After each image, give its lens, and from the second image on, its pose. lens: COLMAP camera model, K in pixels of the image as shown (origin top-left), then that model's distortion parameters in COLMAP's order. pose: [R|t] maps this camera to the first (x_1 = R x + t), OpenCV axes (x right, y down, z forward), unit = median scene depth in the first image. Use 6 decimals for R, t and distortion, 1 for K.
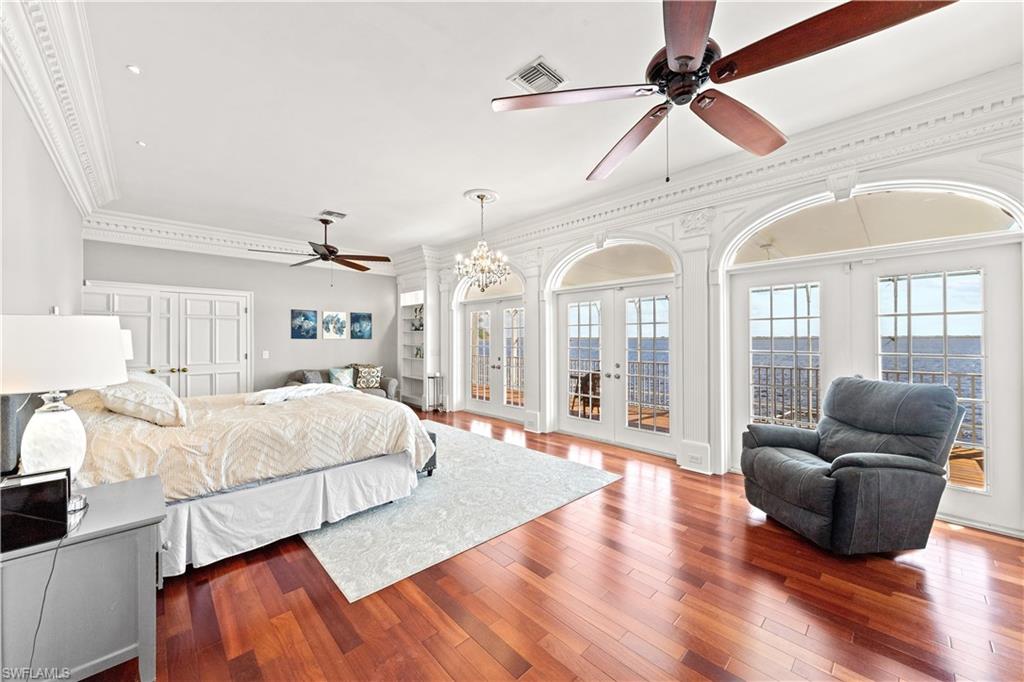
lens RADIAL K [[374.6, 0, 513.7], [0, 374.6, 338.5], [0, 0, 1]] dist [-0.000398, -0.000001]
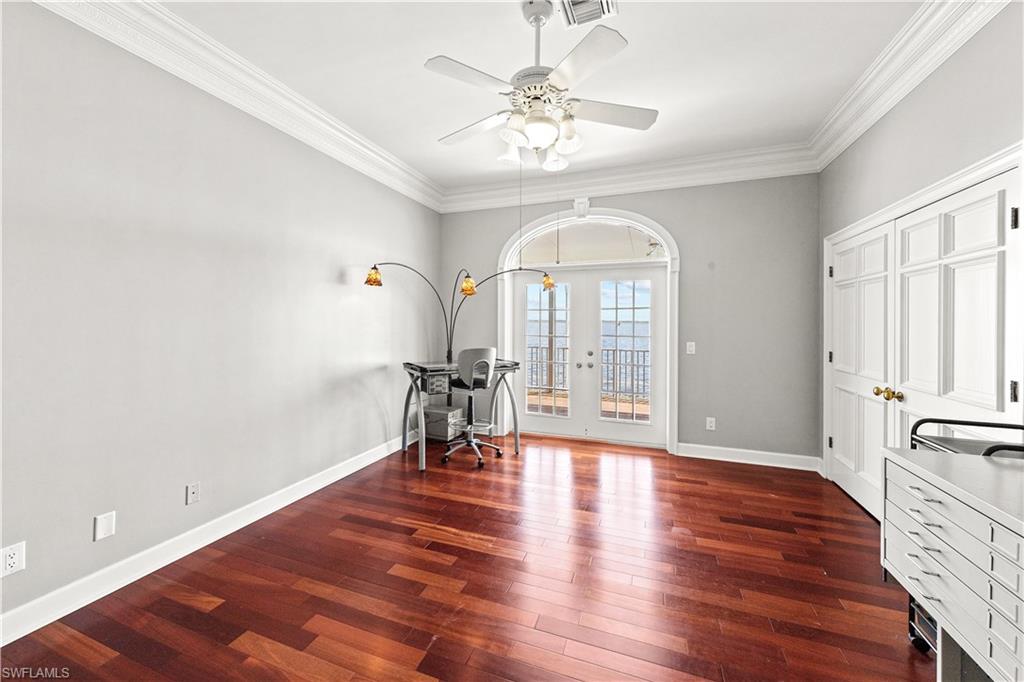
lens RADIAL K [[359.0, 0, 513.0], [0, 359.0, 335.0], [0, 0, 1]] dist [-0.000040, 0.000001]
pose [[0.876849, -0.010681, 0.480647, -0.343394], [-0.003038, 0.999610, 0.027755, 0.002056], [-0.480756, -0.025798, 0.876475, 0.354573]]
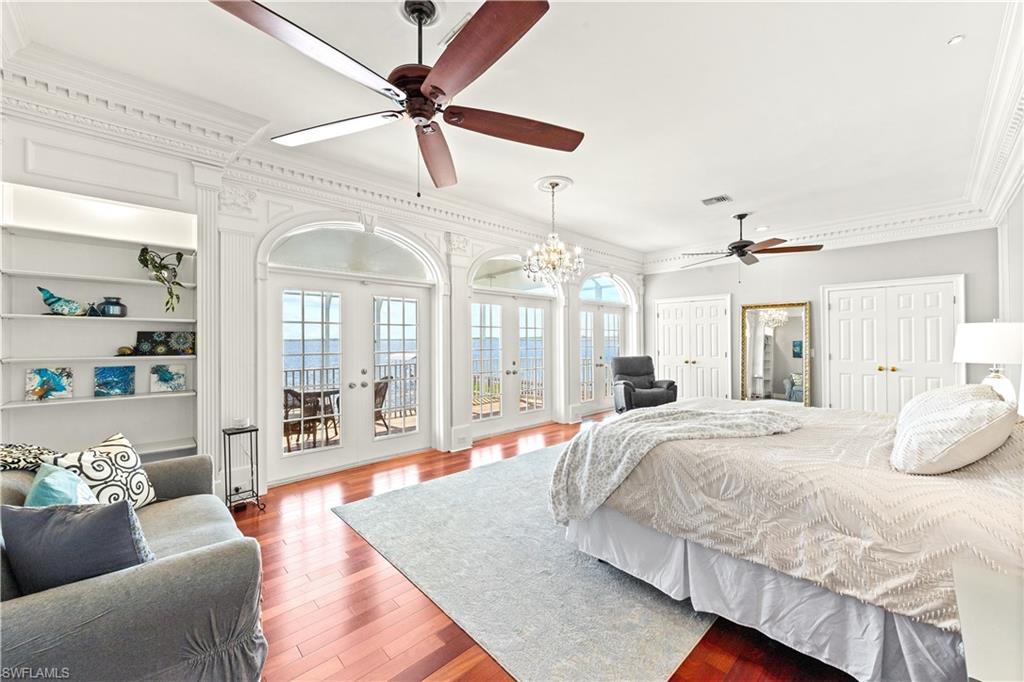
lens RADIAL K [[392.4, 0, 518.2], [0, 392.4, 343.7], [0, 0, 1]] dist [0.000035, -0.000026]
pose [[0.006557, -0.007029, 0.999954, -0.682414], [0.004163, 0.999967, 0.007001, 0.002172], [-0.999970, 0.004117, 0.006586, 0.706764]]
